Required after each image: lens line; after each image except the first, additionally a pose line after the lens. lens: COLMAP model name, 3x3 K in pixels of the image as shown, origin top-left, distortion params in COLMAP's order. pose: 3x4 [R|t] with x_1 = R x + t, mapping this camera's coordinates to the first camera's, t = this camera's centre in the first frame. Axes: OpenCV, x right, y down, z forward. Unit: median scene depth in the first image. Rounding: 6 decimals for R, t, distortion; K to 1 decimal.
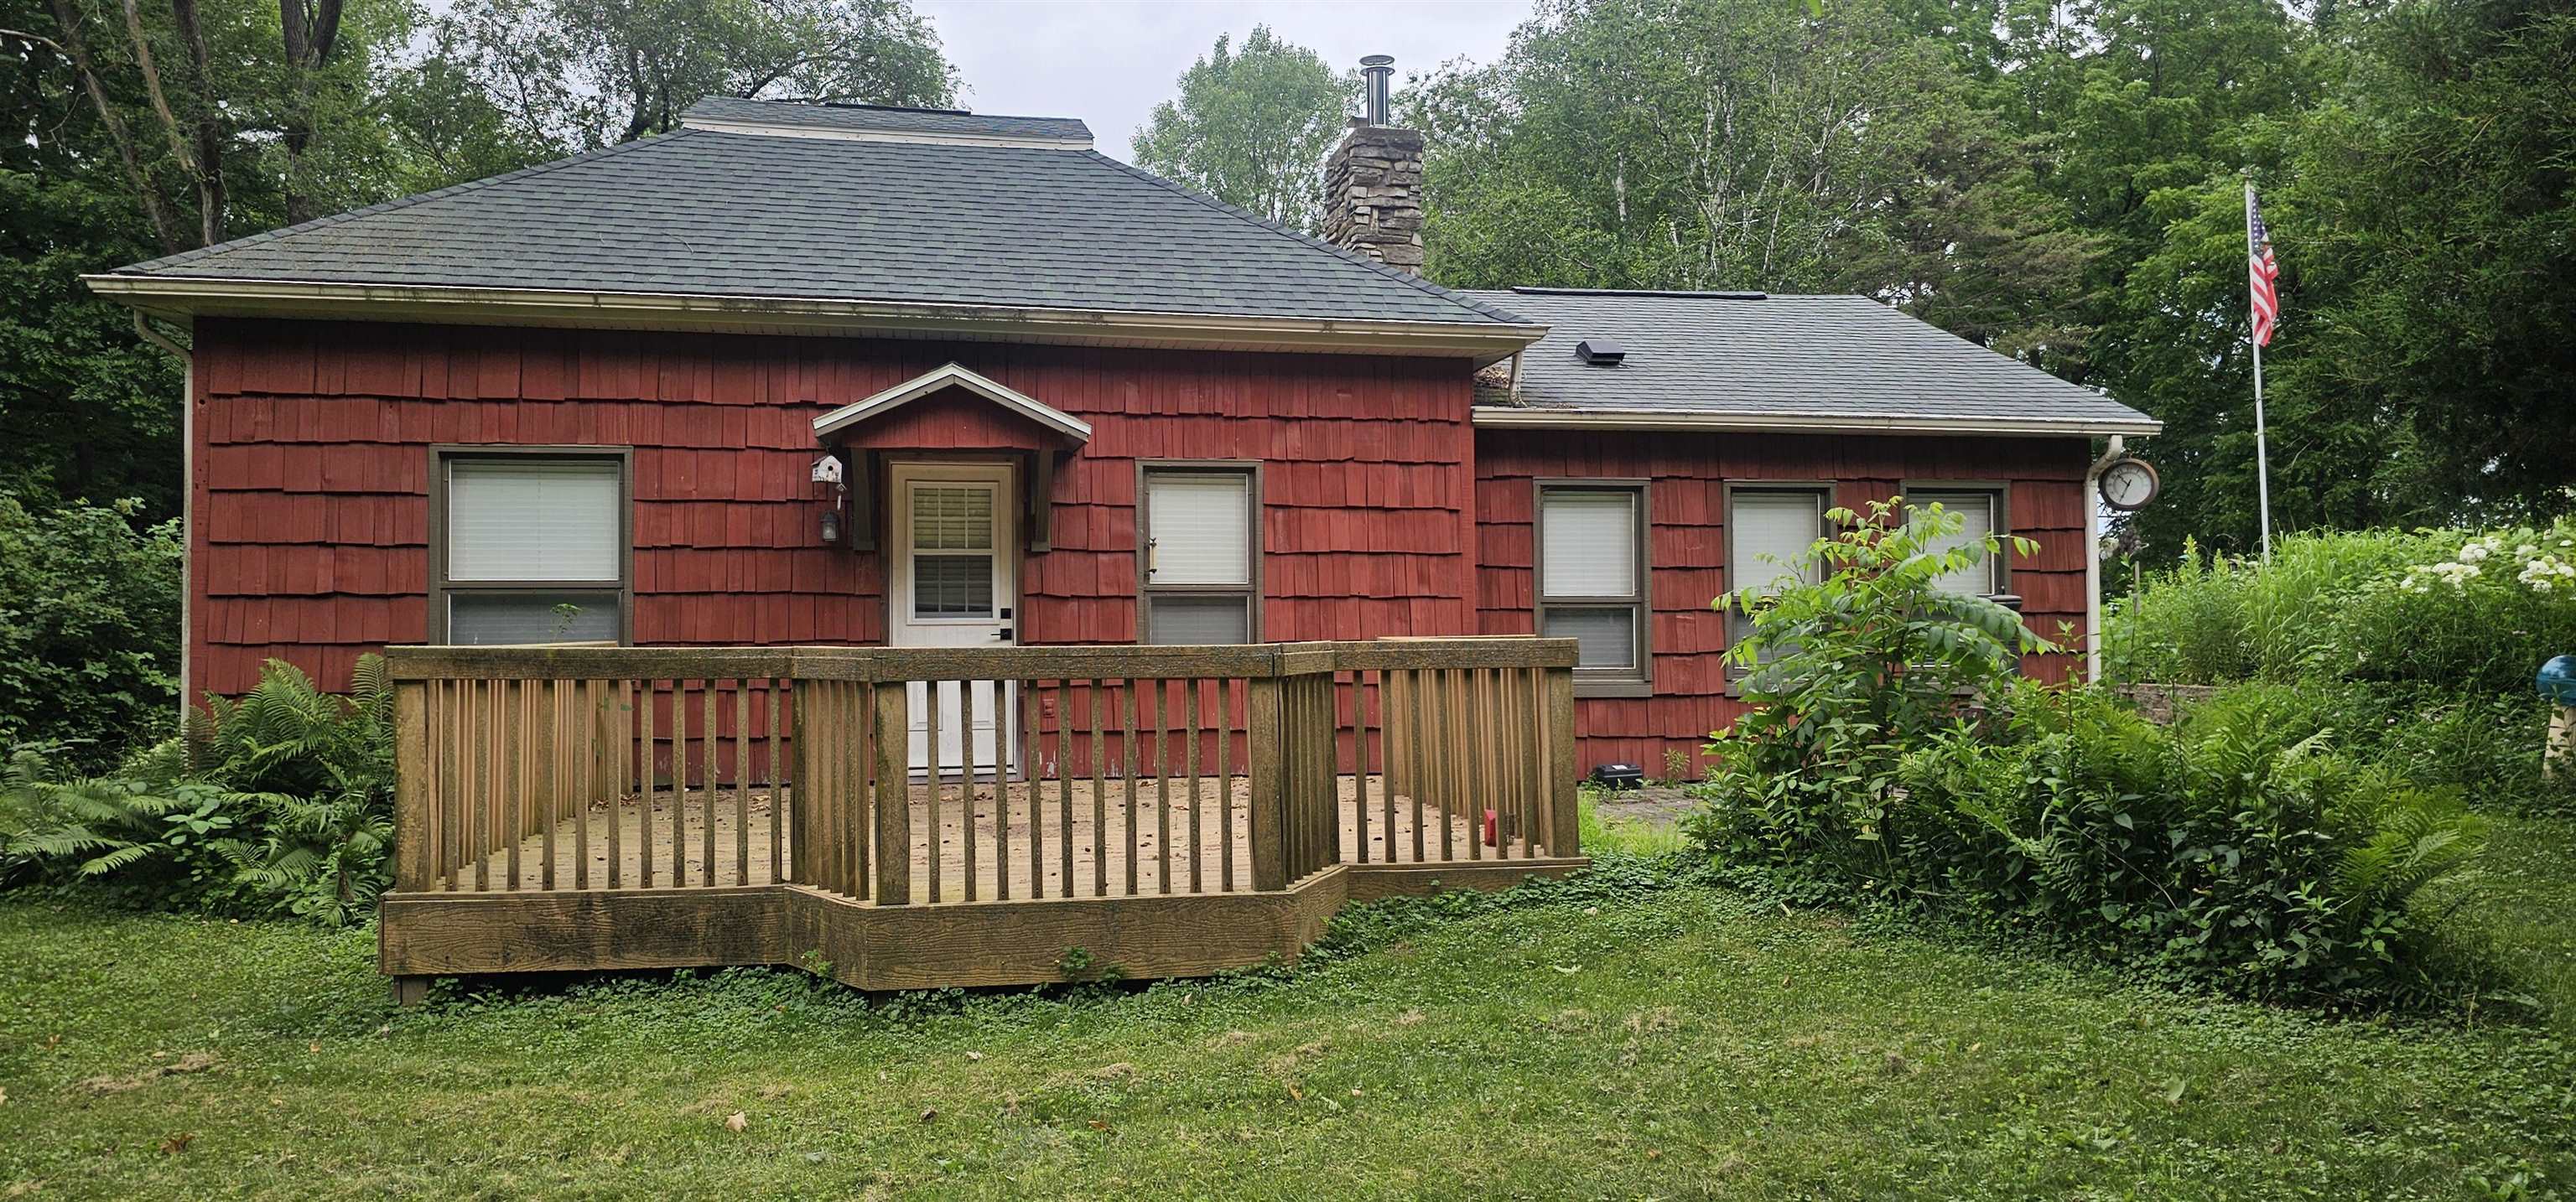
lens RADIAL K [[1826.9, 0, 1200.3], [0, 1826.9, 598.9], [0, 0, 1]] dist [0.133718, -0.177856]
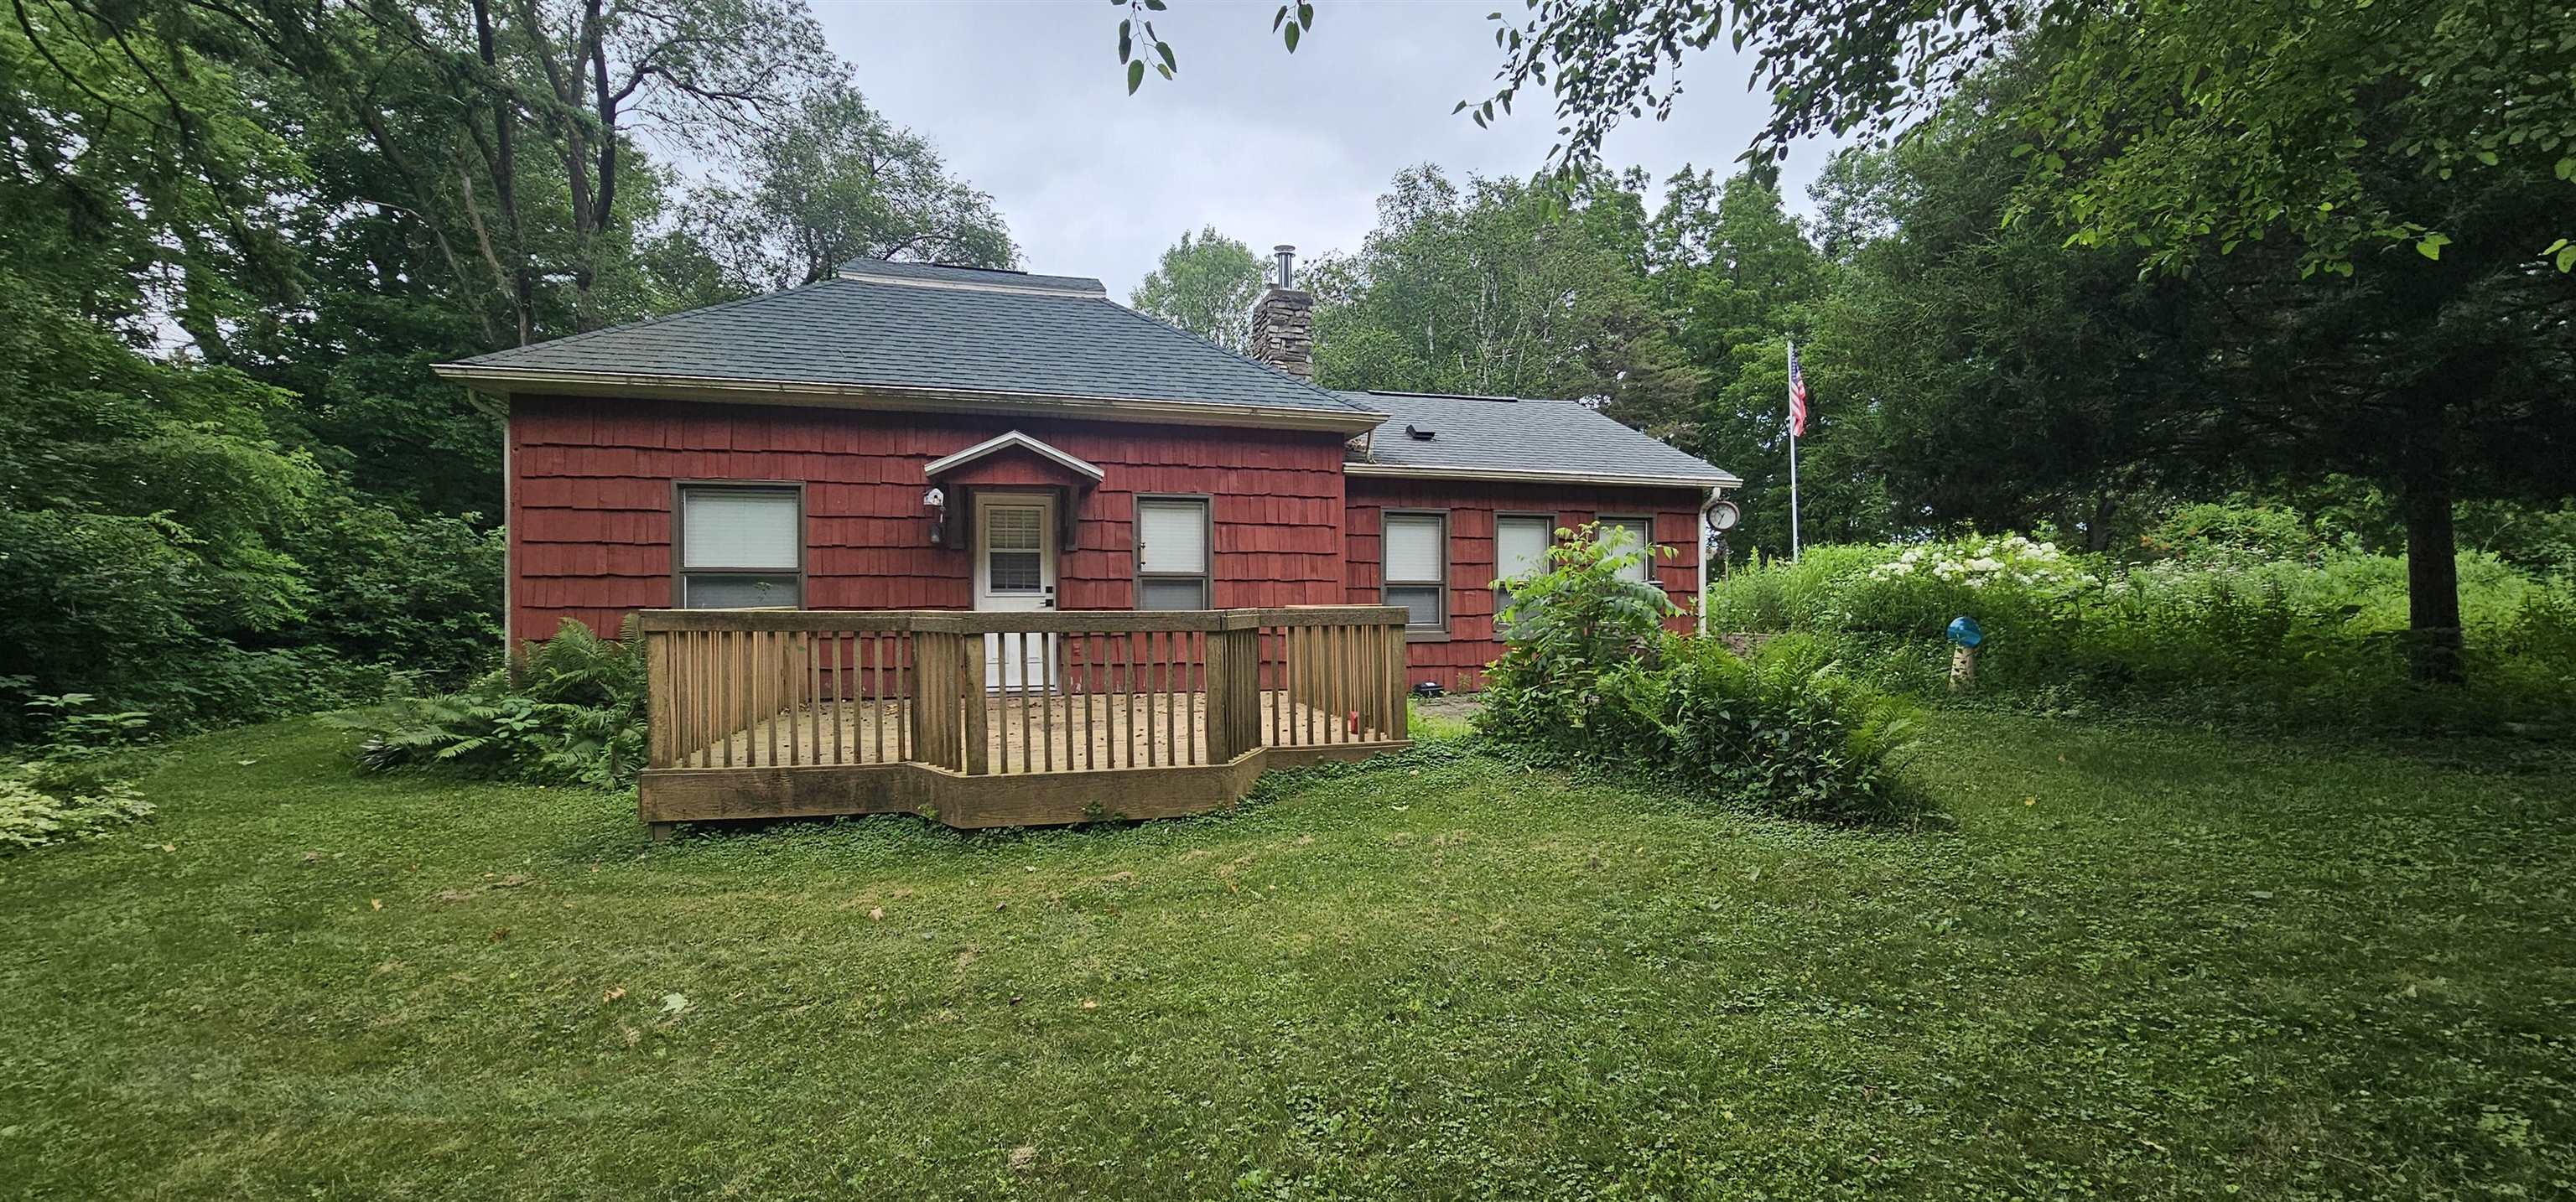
lens RADIAL K [[1007.8, 0, 1288.0], [0, 1007.8, 601.0], [0, 0, 1]] dist [0.000625, 0.000006]
pose [[0.992426, 0.000915, 0.122842, -0.009145], [-0.003836, 0.999716, 0.023540, -0.003550], [-0.122786, -0.023833, 0.992147, 0.115367]]
